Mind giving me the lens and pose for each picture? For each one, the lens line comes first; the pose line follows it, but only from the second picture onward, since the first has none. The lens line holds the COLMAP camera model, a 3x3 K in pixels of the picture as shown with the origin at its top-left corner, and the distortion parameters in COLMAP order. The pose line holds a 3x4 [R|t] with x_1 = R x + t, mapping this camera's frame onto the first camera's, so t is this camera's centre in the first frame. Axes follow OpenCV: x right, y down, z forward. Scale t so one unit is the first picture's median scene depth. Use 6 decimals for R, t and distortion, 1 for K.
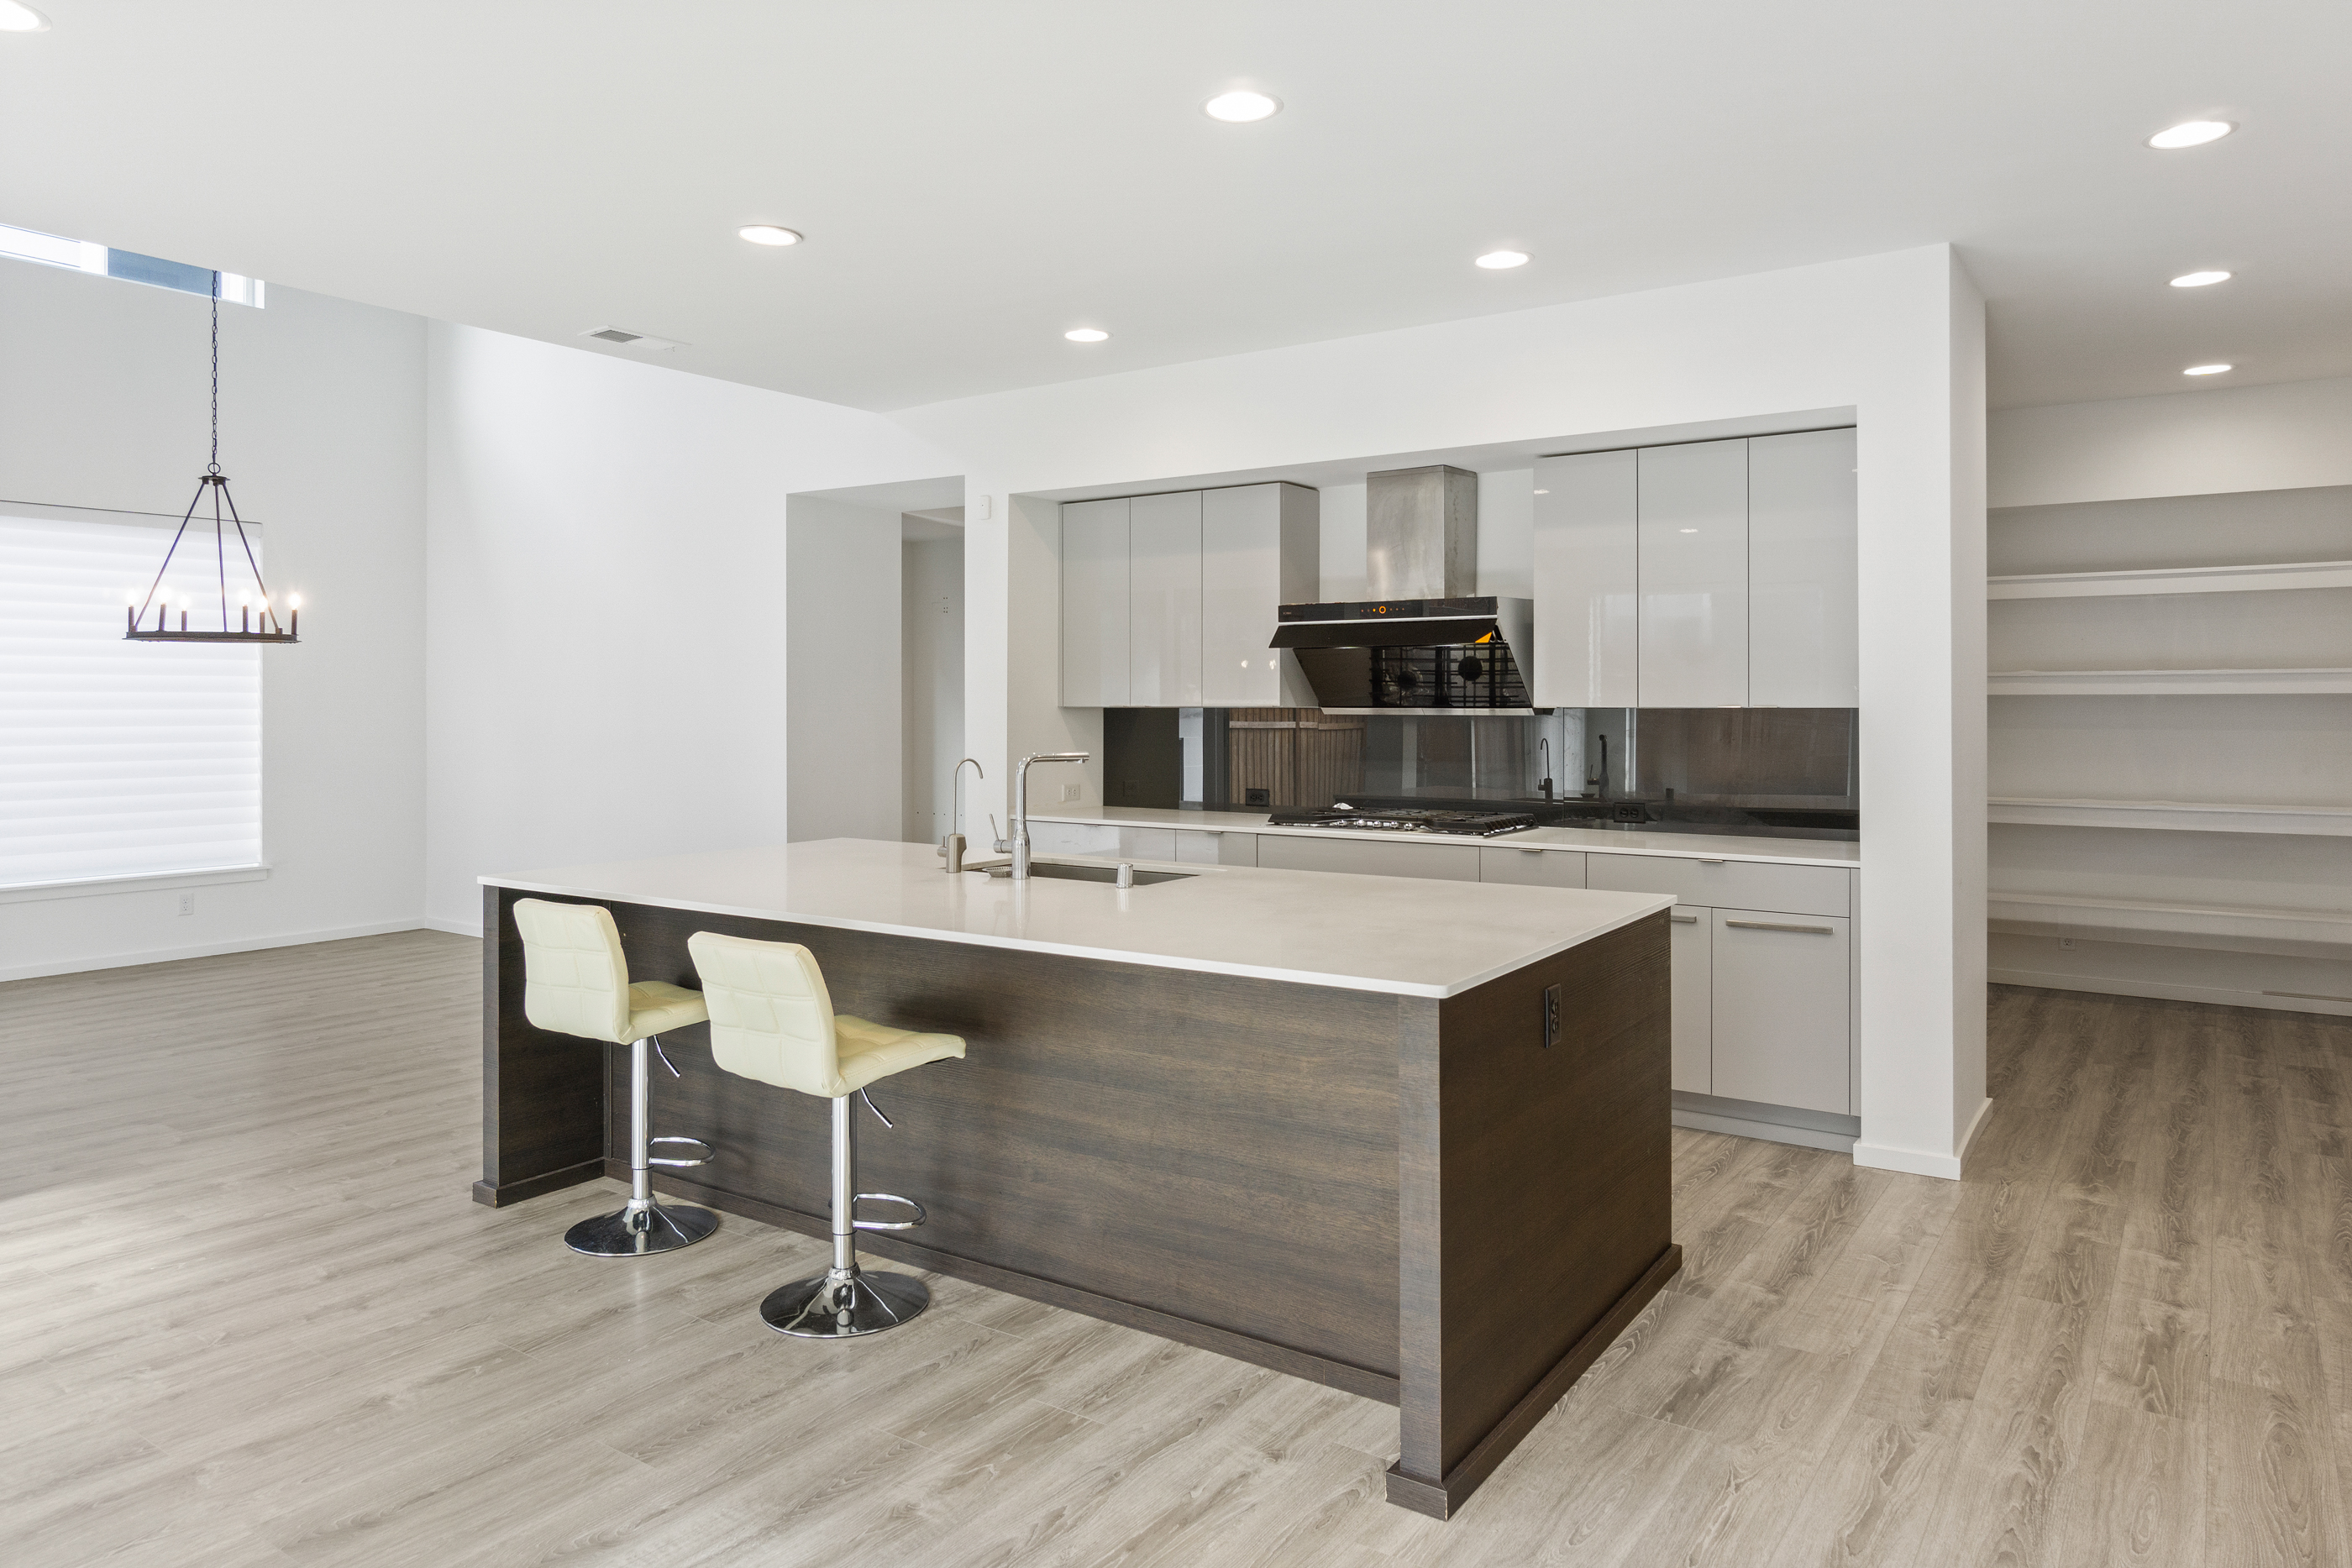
lens RADIAL K [[1487.8, 0, 1170.9], [0, 1487.8, 704.6], [0, 0, 1]] dist [-0.001000, -0.000489]
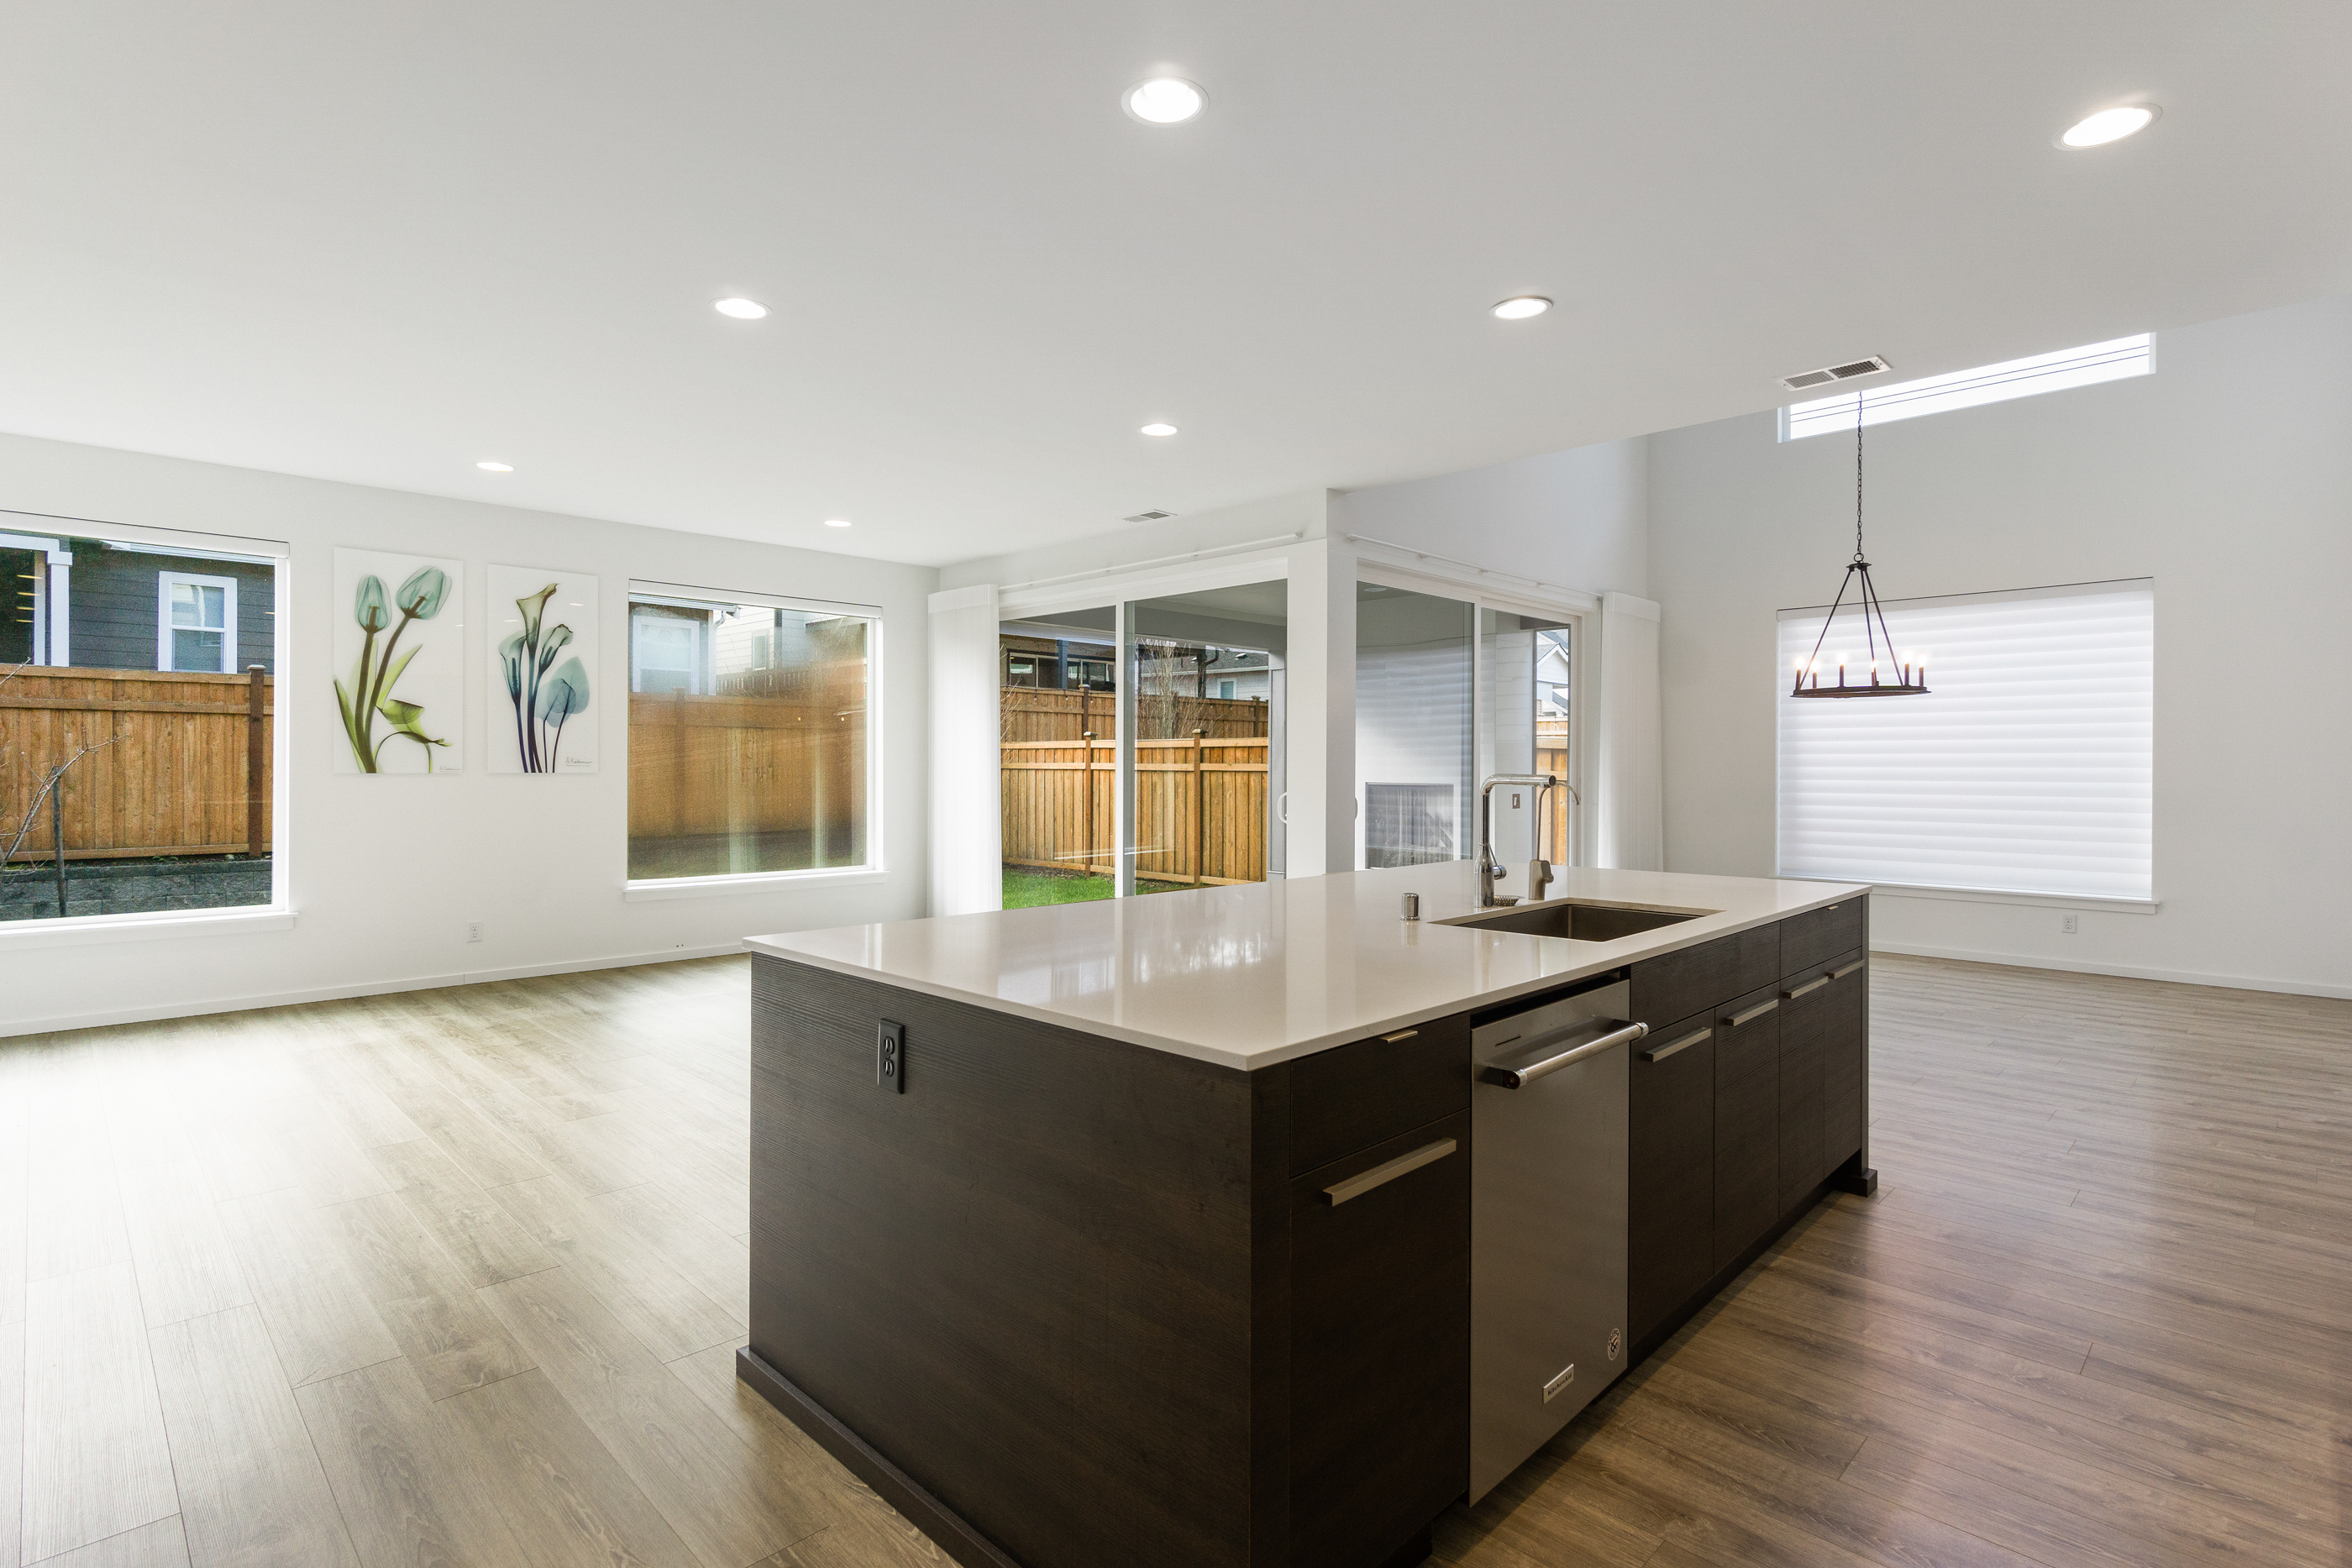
lens RADIAL K [[1140.7, 0, 1163.1], [0, 1140.7, 739.8], [0, 0, 1]] dist [-0.000444, 0.000612]
pose [[-0.176632, -0.018691, -0.984099, 0.407412], [-0.008195, 0.999813, -0.017519, 0.017736], [0.984243, 0.004970, -0.176752, 0.583077]]
